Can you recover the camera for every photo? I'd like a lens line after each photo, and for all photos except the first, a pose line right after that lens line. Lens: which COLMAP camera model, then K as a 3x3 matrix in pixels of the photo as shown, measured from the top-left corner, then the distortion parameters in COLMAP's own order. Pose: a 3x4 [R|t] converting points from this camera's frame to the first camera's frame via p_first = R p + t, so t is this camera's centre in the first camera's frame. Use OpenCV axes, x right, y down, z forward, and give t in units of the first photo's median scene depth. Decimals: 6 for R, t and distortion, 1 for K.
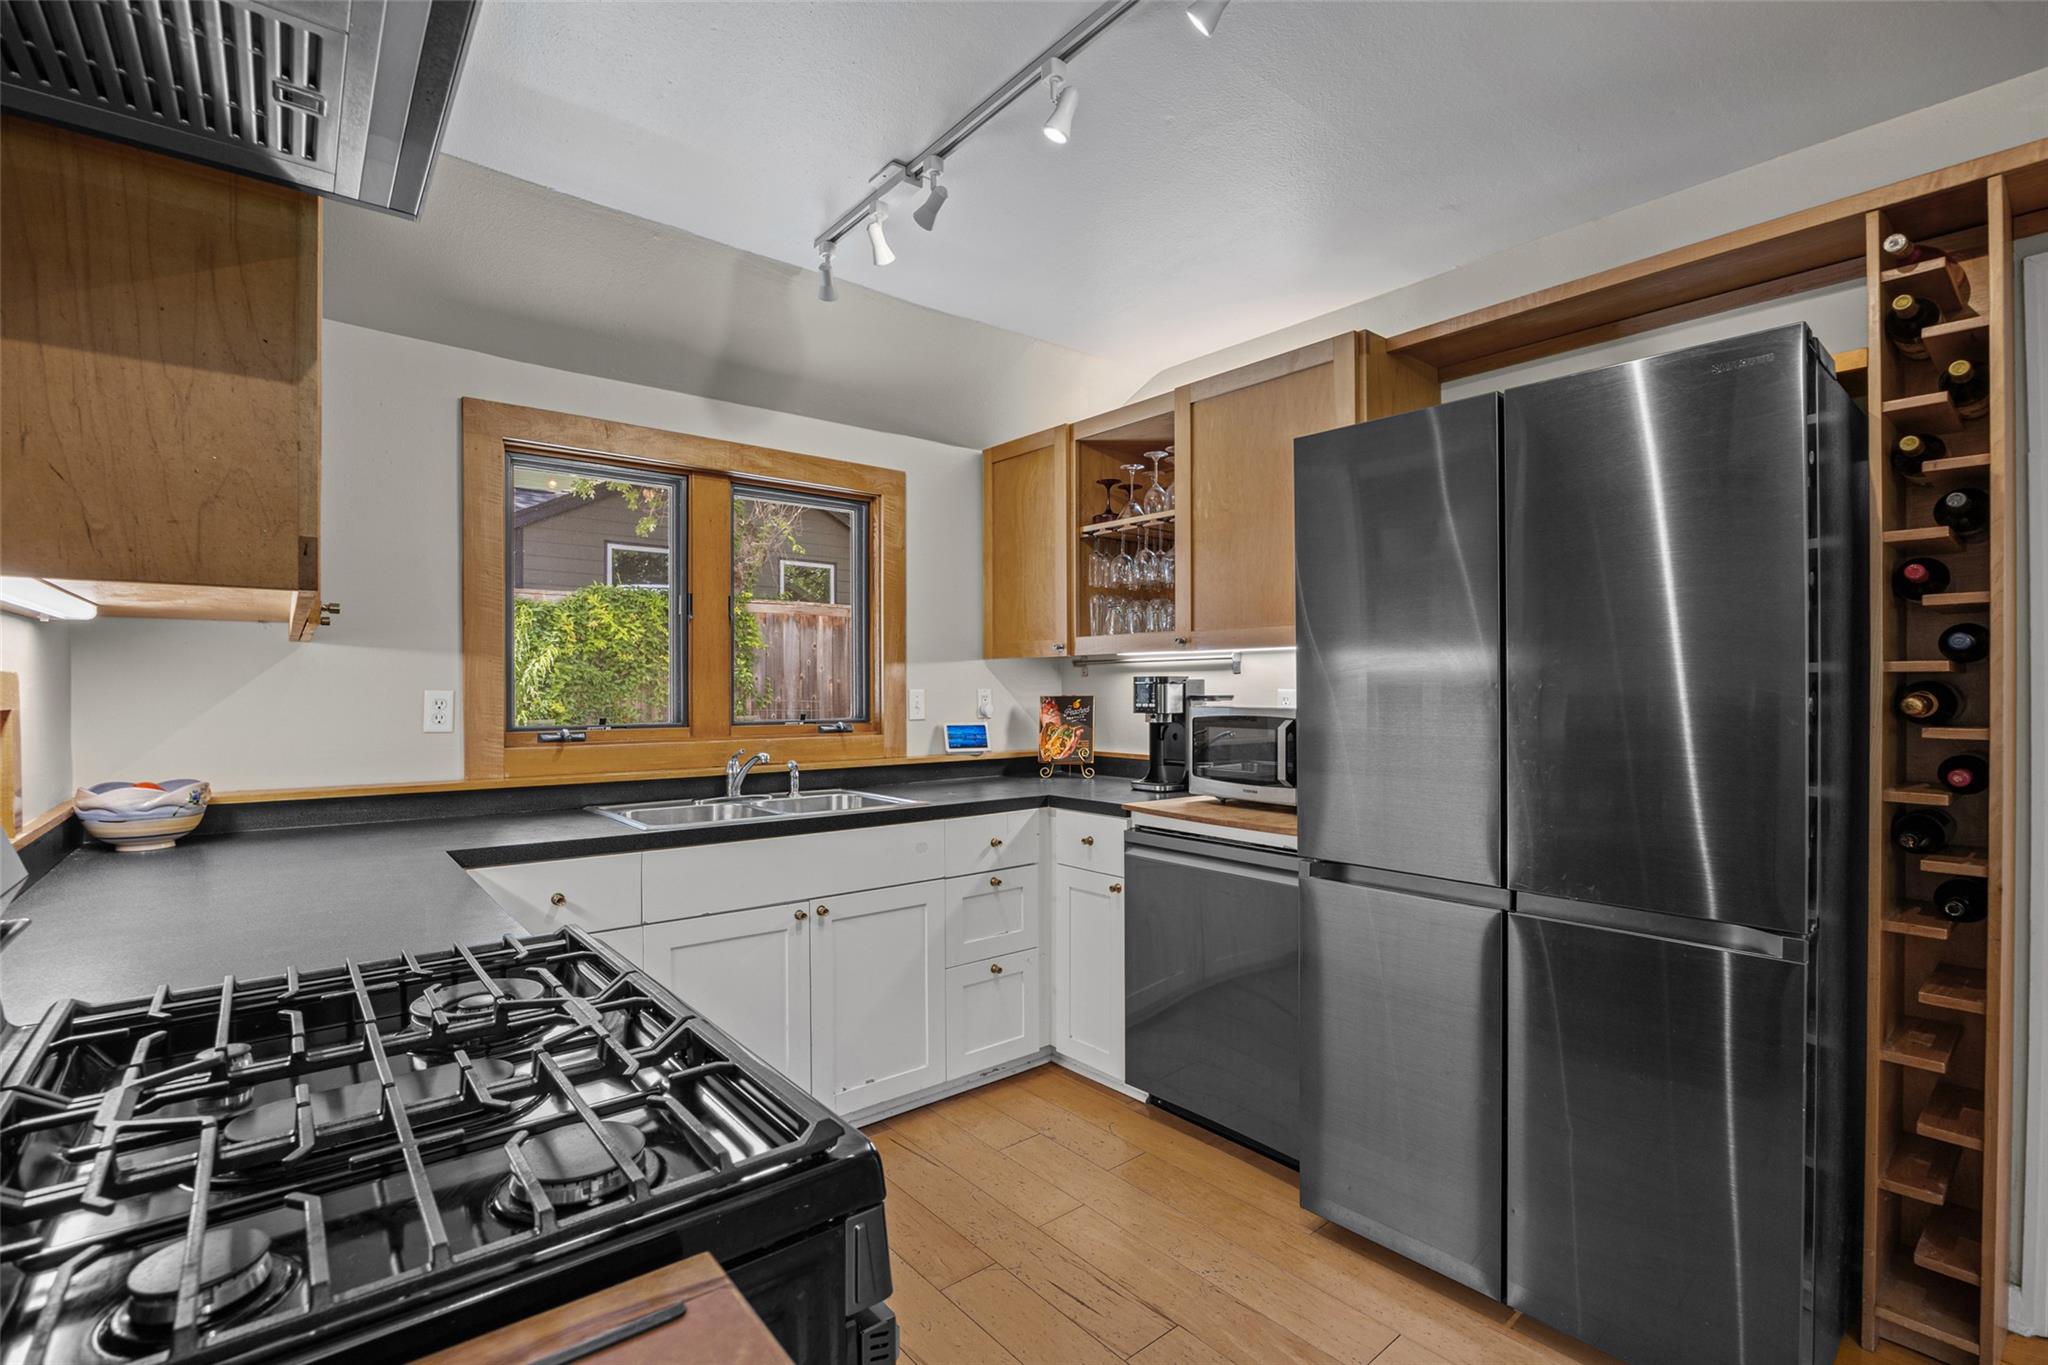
lens RADIAL K [[928.2, 0, 1027.9], [0, 928.2, 685.0], [0, 0, 1]] dist [-0.015210, 0.000374]
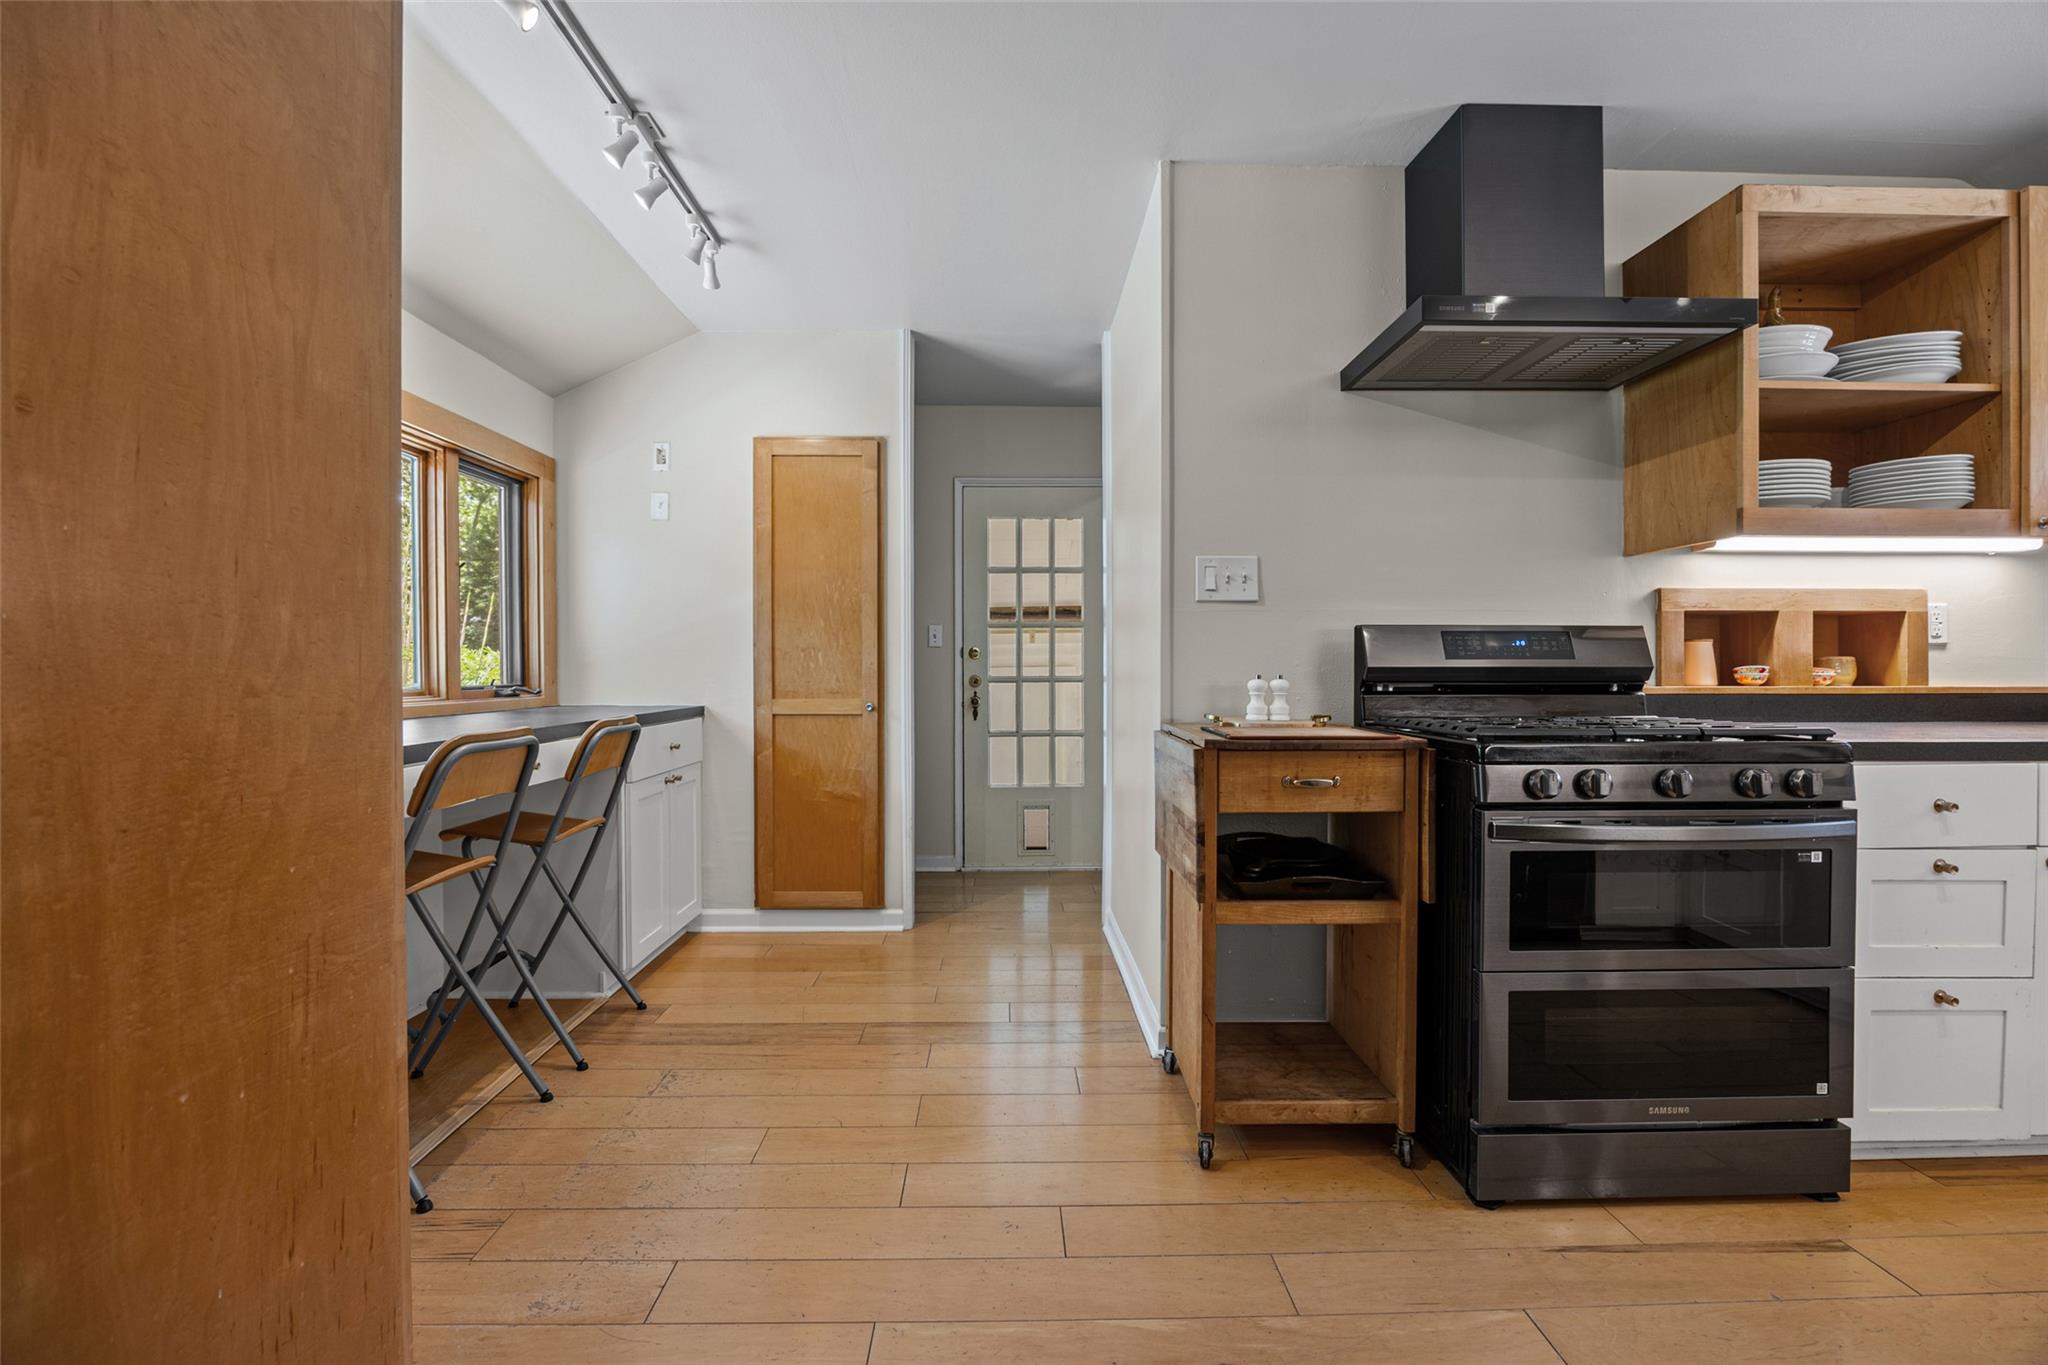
lens RADIAL K [[907.5, 0, 1027.8], [0, 907.5, 671.1], [0, 0, 1]] dist [-0.003195, -0.000627]
pose [[-0.618523, 0.002316, -0.785763, 0.611734], [-0.000717, 0.999994, 0.003512, 0.065841], [0.785767, 0.002736, -0.618517, 0.366439]]
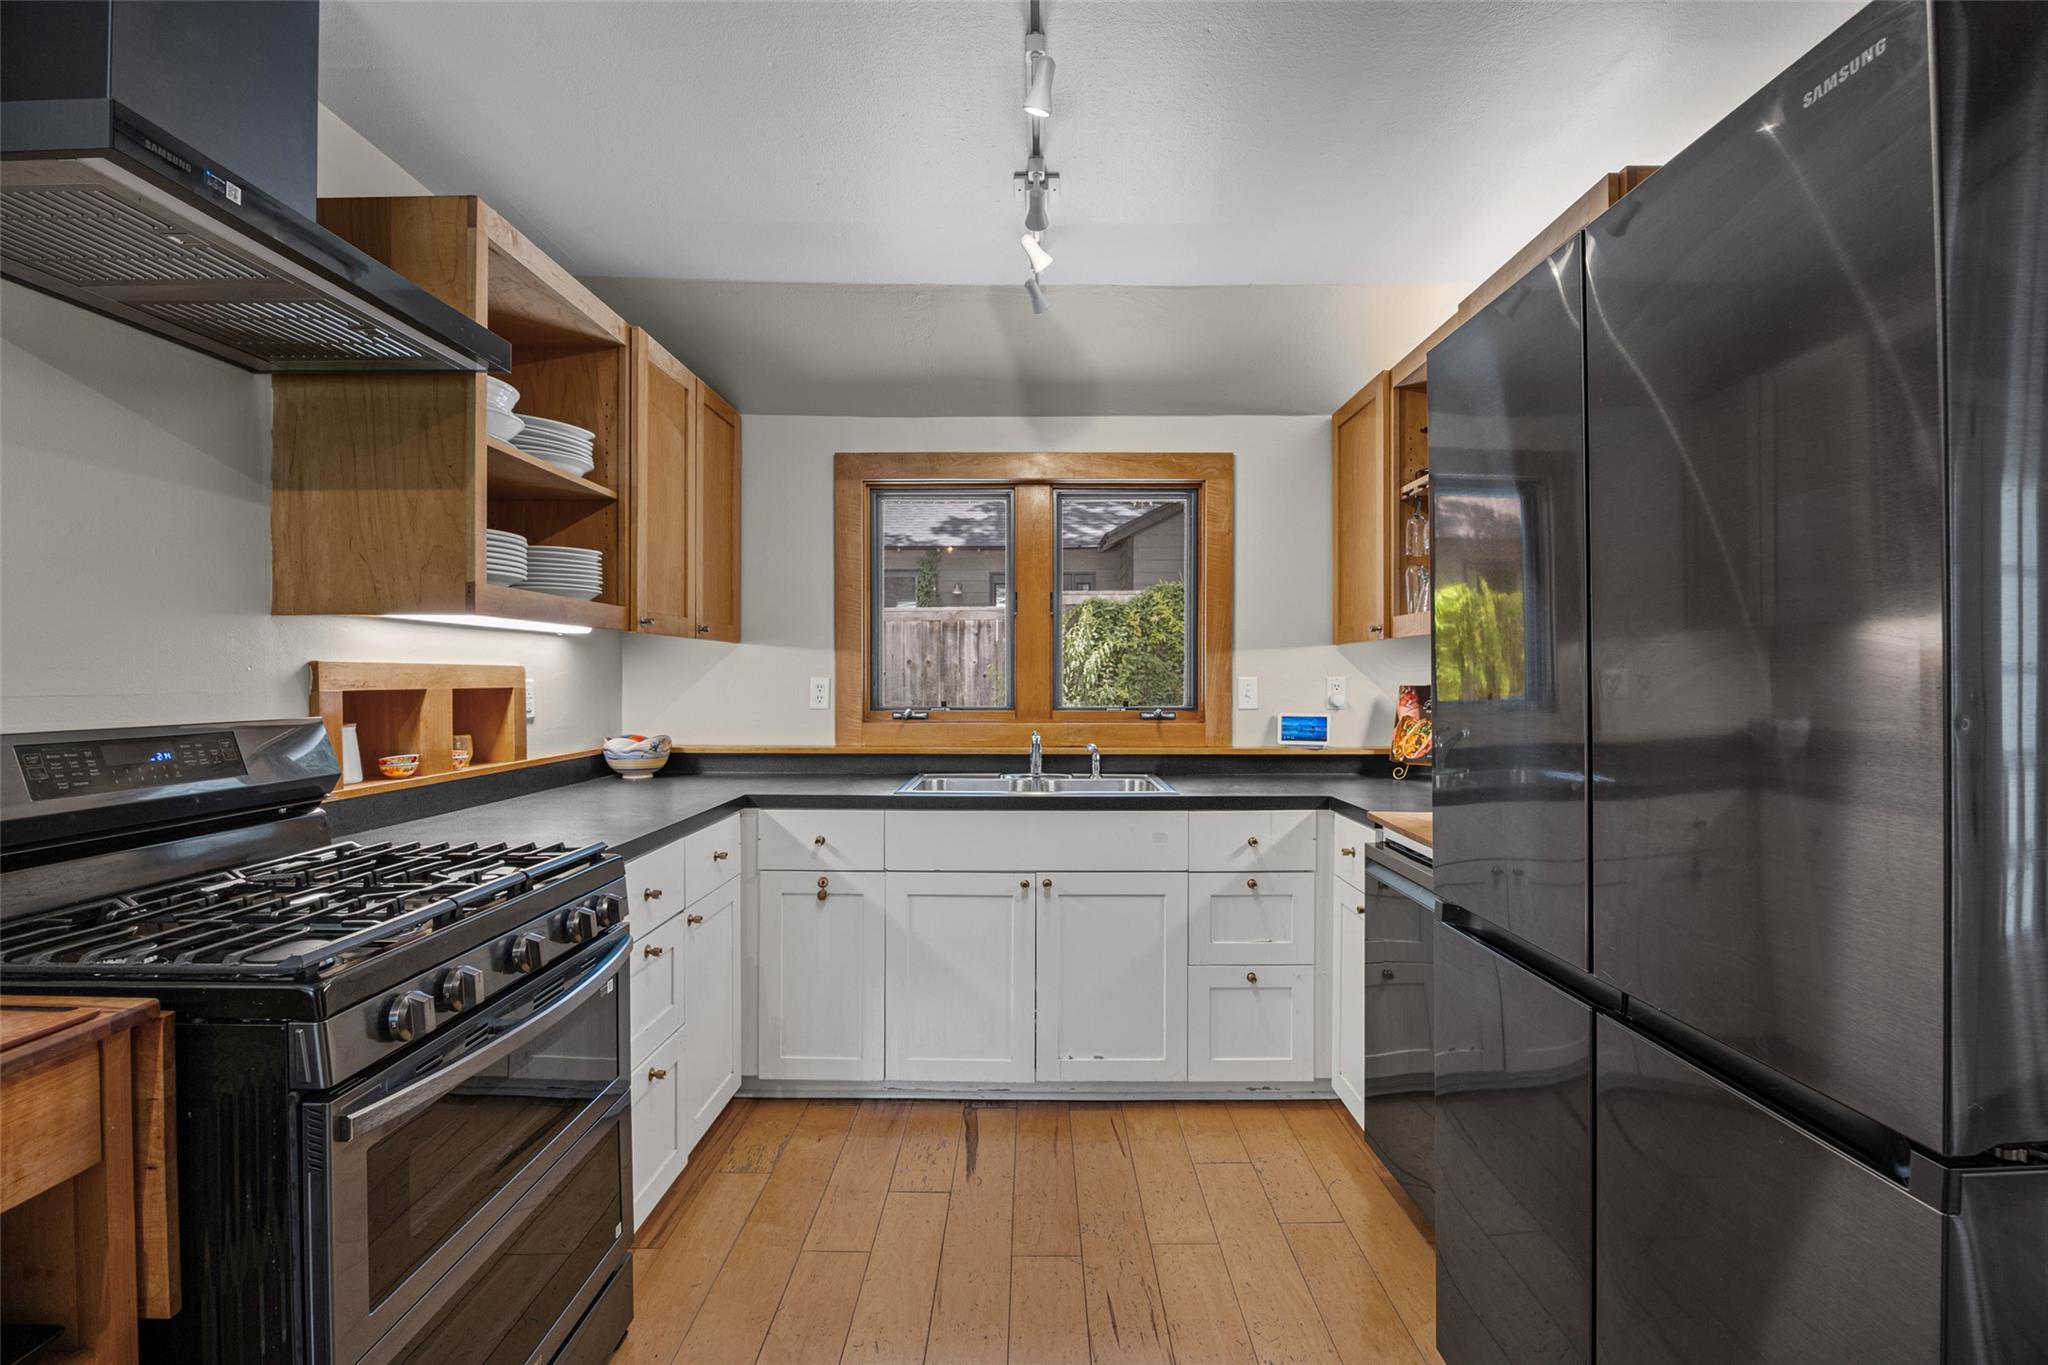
lens RADIAL K [[928.2, 0, 1030.9], [0, 928.2, 677.4], [0, 0, 1]] dist [-0.015210, 0.000374]
pose [[0.766301, 0.001198, -0.642481, 0.375978], [0.001168, 0.999994, 0.003258, 0.001467], [0.642481, -0.003248, 0.766295, 0.140143]]
